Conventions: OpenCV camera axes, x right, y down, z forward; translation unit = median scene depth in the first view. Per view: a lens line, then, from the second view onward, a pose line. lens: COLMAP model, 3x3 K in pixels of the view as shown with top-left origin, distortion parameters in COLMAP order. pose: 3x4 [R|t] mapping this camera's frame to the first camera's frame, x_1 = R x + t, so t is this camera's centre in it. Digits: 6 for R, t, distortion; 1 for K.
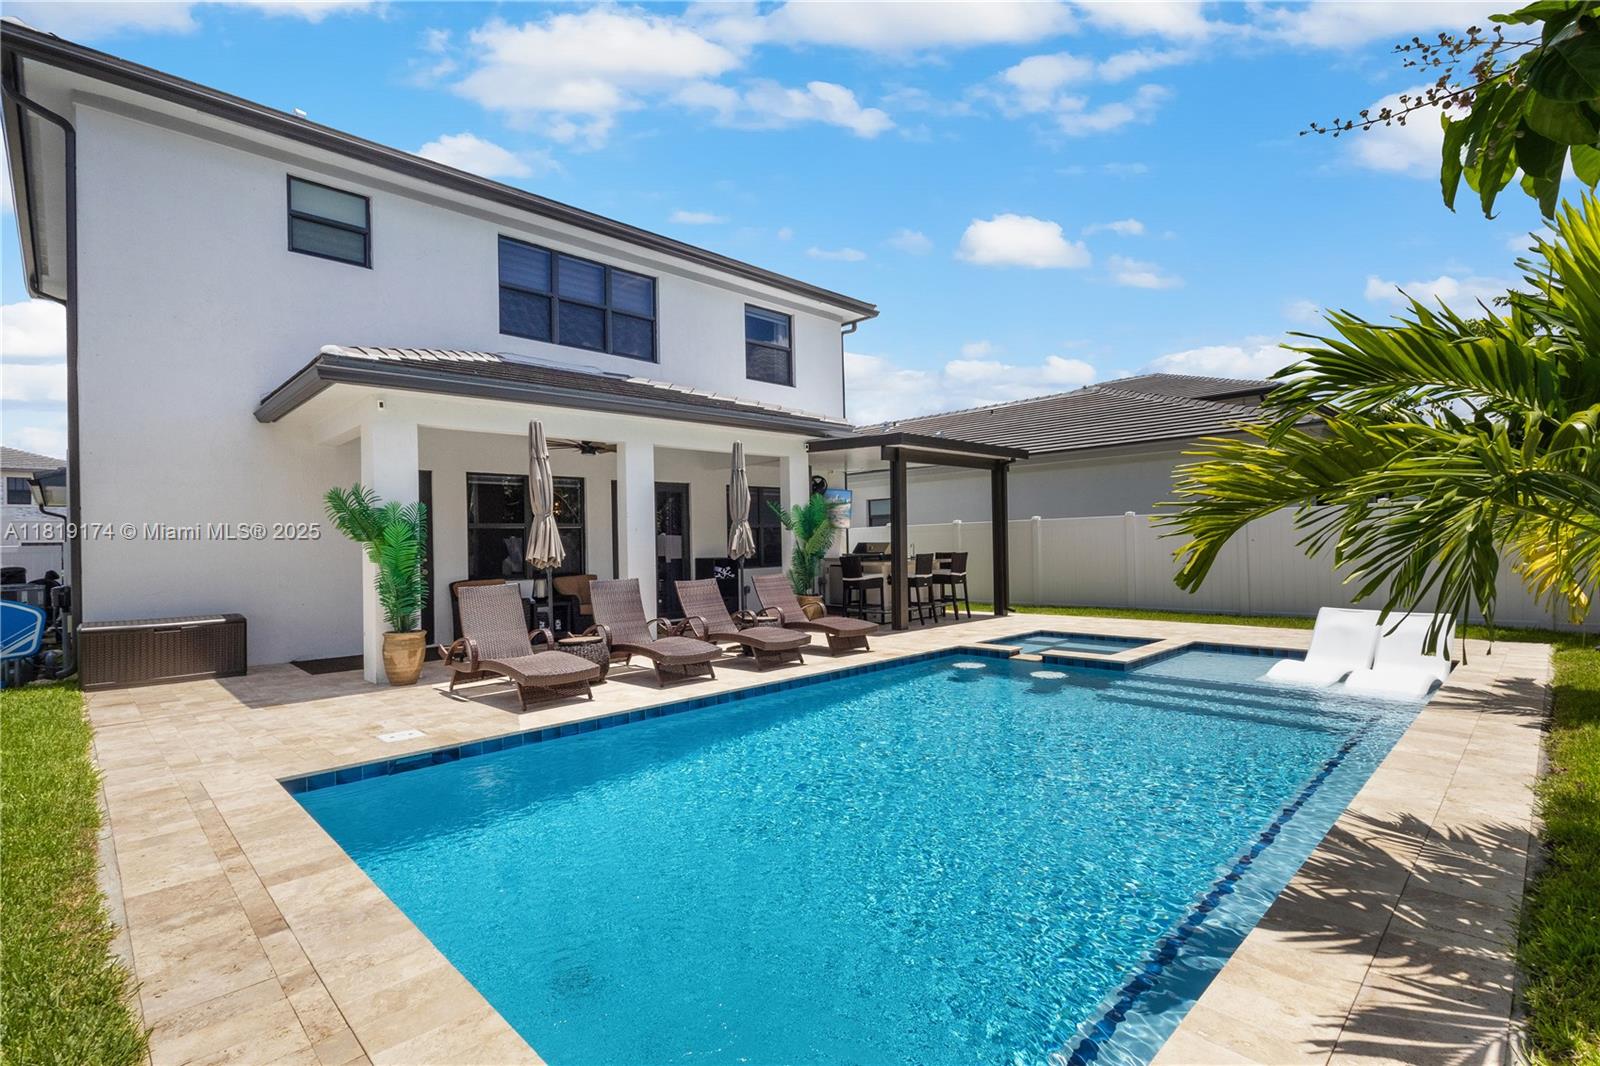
lens RADIAL K [[755.8, 0, 797.5], [0, 755.8, 525.6], [0, 0, 1]] dist [0.002696, 0.000195]
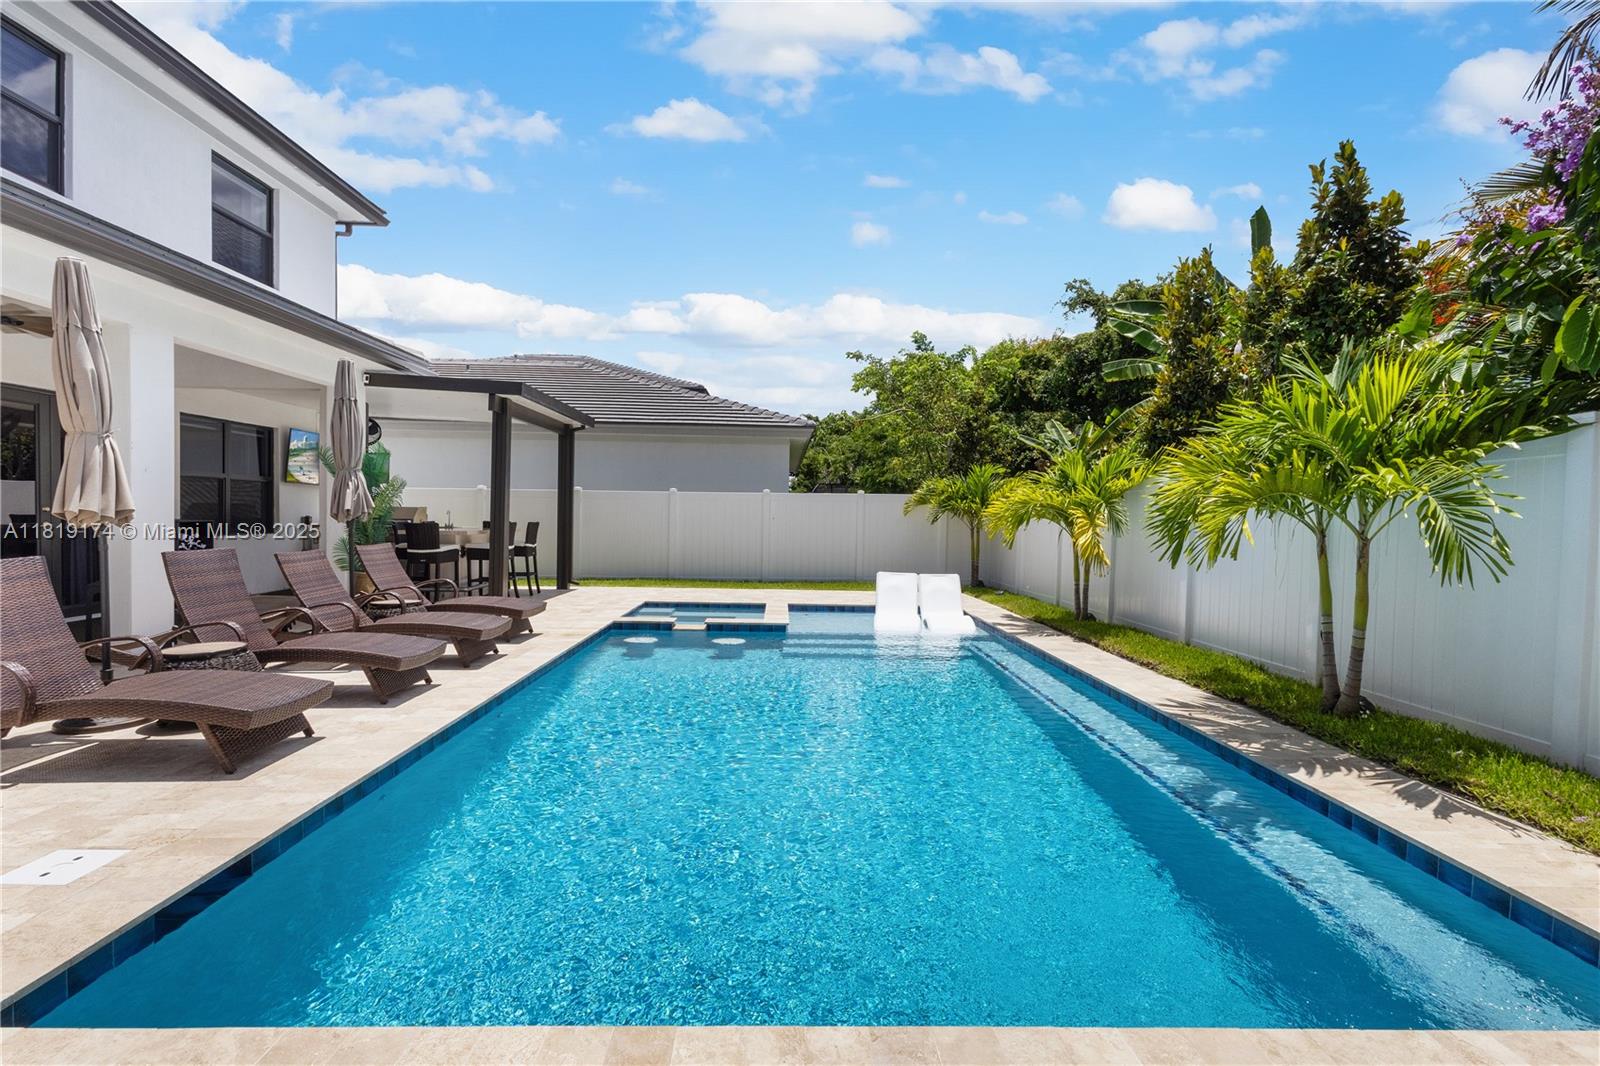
lens RADIAL K [[755.8, 0, 799.7], [0, 755.8, 539.3], [0, 0, 1]] dist [0.002696, 0.000195]
pose [[0.677069, 0.011224, 0.735834, -0.289198], [-0.049835, 0.998288, 0.030629, 0.014916], [-0.734230, -0.057408, 0.676469, 0.174526]]
